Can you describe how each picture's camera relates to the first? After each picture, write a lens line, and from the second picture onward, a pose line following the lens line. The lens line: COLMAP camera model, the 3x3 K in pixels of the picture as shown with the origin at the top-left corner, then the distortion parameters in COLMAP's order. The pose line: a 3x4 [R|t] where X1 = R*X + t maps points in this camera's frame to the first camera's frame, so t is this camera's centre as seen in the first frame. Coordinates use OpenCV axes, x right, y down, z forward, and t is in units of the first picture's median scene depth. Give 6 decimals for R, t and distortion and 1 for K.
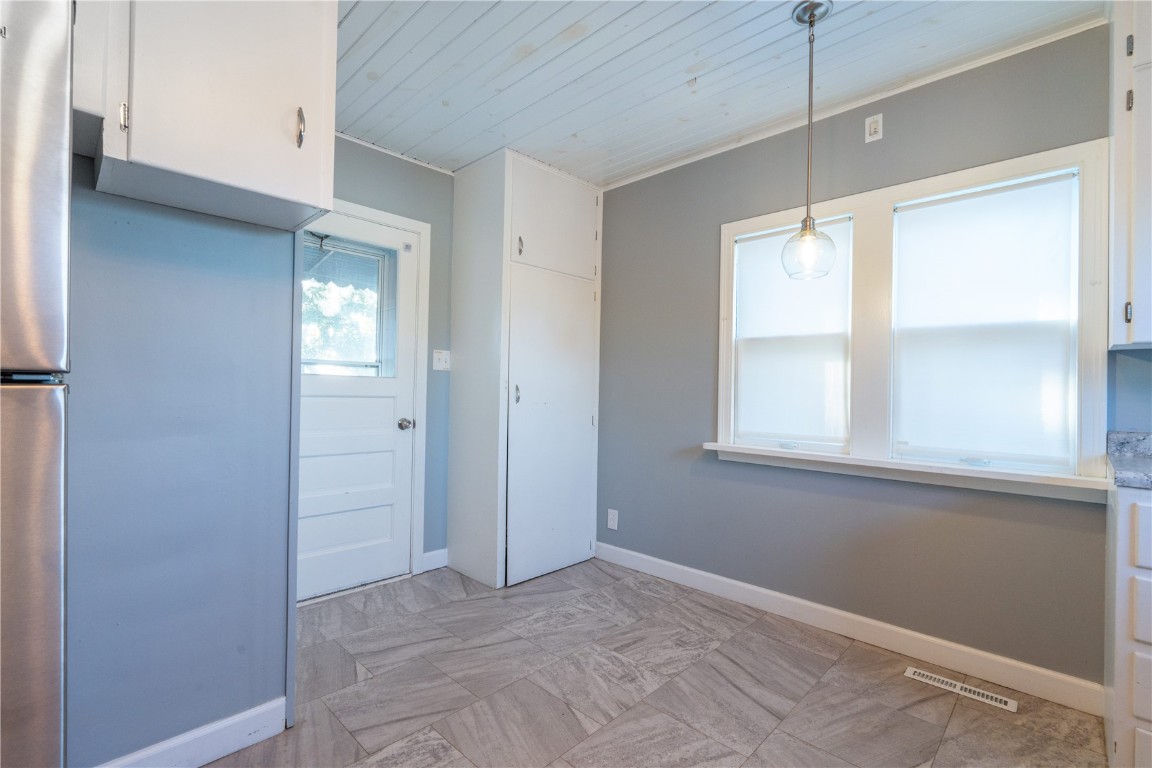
lens RADIAL K [[517.8, 0, 574.7], [0, 517.8, 385.1], [0, 0, 1]] dist [0.000449, 0.001126]
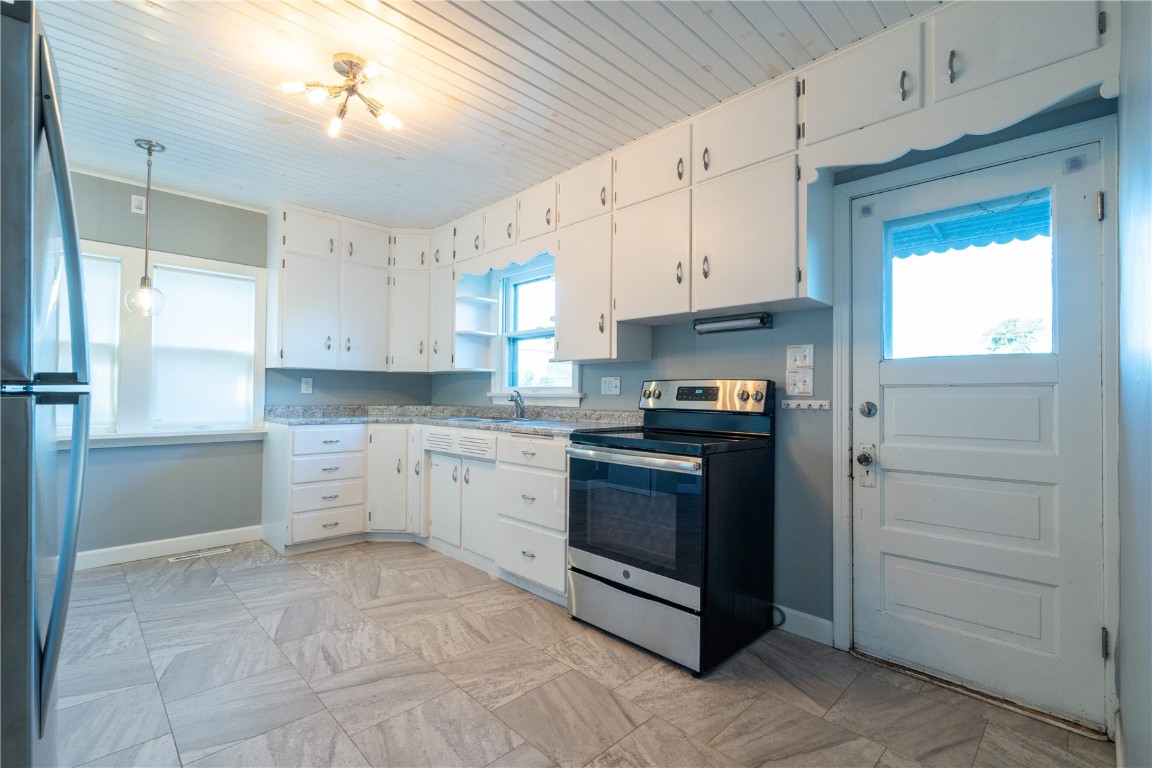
lens RADIAL K [[517.8, 0, 574.6], [0, 517.8, 385.6], [0, 0, 1]] dist [0.000449, 0.001126]
pose [[0.035892, -0.003332, 0.999350, -1.031070], [-0.017857, 0.999833, 0.003975, -0.023914], [-0.999196, -0.017988, 0.035826, -0.343654]]
